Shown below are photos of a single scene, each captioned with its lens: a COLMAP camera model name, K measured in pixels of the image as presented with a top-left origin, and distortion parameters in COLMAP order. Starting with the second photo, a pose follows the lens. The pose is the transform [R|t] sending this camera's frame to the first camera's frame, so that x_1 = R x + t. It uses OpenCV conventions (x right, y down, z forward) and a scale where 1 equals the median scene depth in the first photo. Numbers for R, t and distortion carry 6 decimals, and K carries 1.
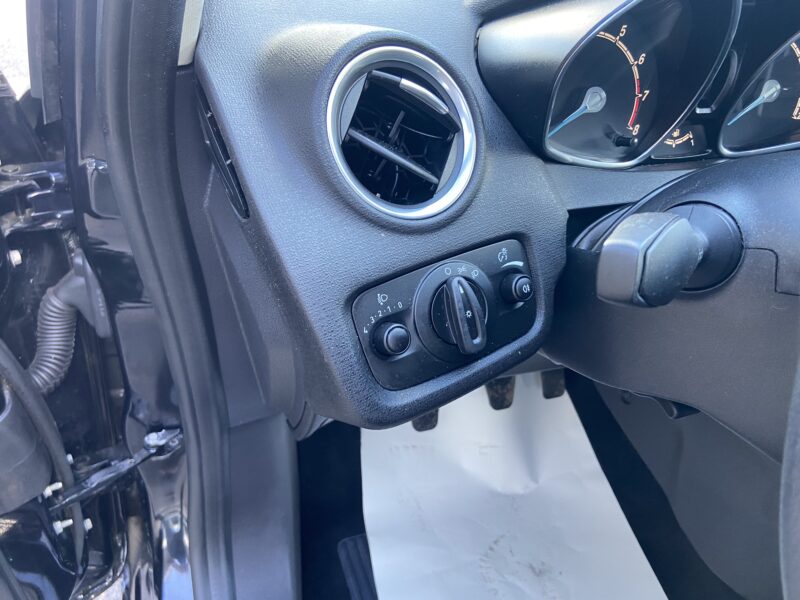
lens RADIAL K [[611.6, 0, 401.2], [0, 611.6, 316.2], [0, 0, 1]] dist [0.123944, -0.139428]
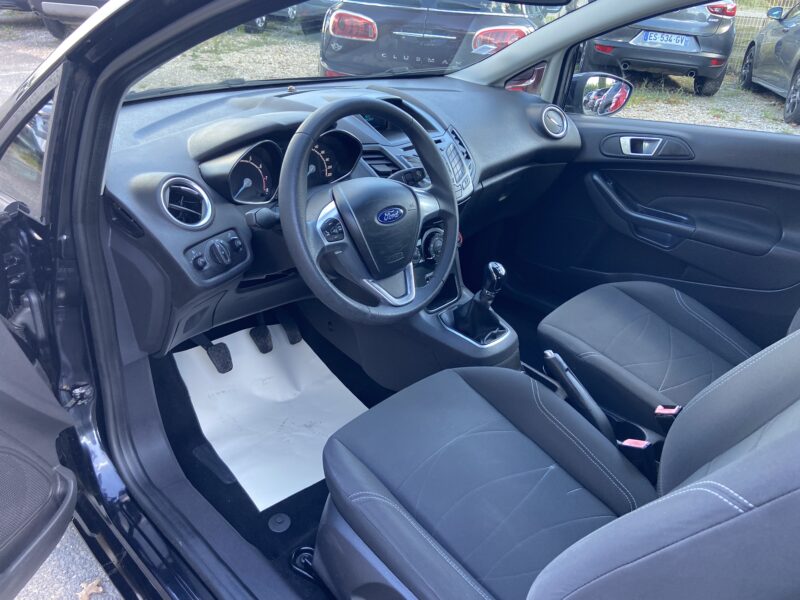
lens RADIAL K [[611.6, 0, 401.2], [0, 611.6, 316.2], [0, 0, 1]] dist [0.123944, -0.139428]
pose [[0.894469, -0.255883, 0.366673, -0.282231], [0.298092, 0.952490, -0.062475, 0.687566], [-0.333266, 0.165184, 0.928250, -1.945569]]
